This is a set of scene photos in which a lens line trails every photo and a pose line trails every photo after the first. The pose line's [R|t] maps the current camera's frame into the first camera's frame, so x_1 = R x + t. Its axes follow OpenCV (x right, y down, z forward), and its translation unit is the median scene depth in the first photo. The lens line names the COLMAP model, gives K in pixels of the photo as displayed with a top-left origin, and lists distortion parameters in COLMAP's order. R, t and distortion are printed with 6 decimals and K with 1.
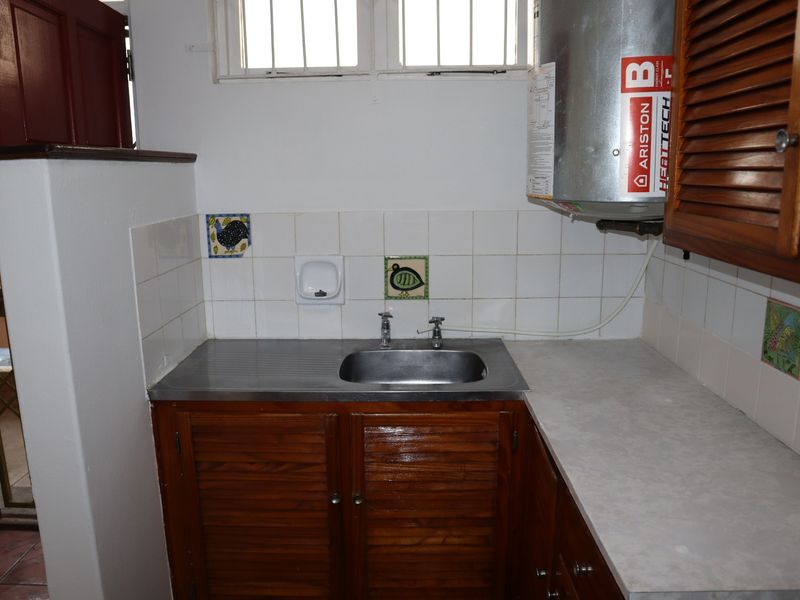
lens RADIAL K [[642.5, 0, 399.5], [0, 642.5, 295.8], [0, 0, 1]] dist [-0.107735, 0.065310]
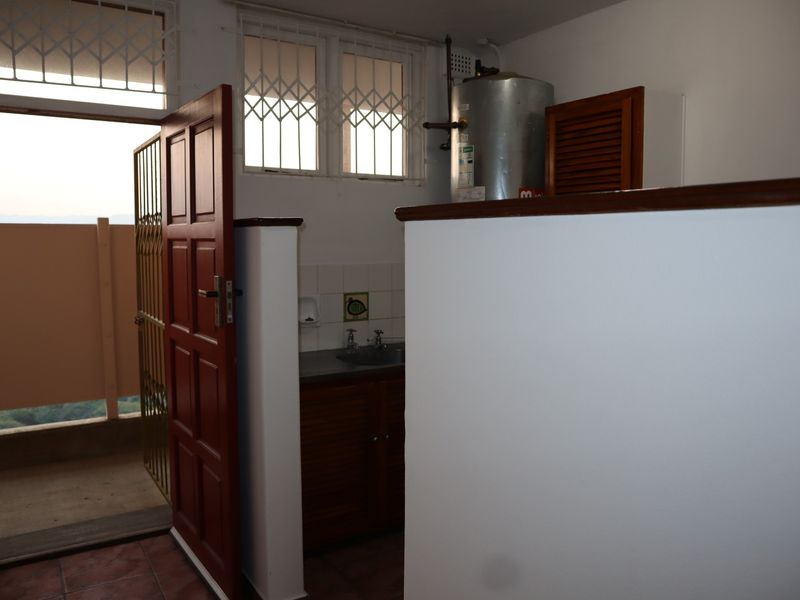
lens RADIAL K [[642.5, 0, 399.0], [0, 642.5, 303.7], [0, 0, 1]] dist [-0.107735, 0.065310]
pose [[0.806501, -0.042809, 0.589681, -0.821350], [0.121768, 0.988020, -0.094814, 0.124538], [-0.578558, 0.148272, 0.802051, -0.301716]]
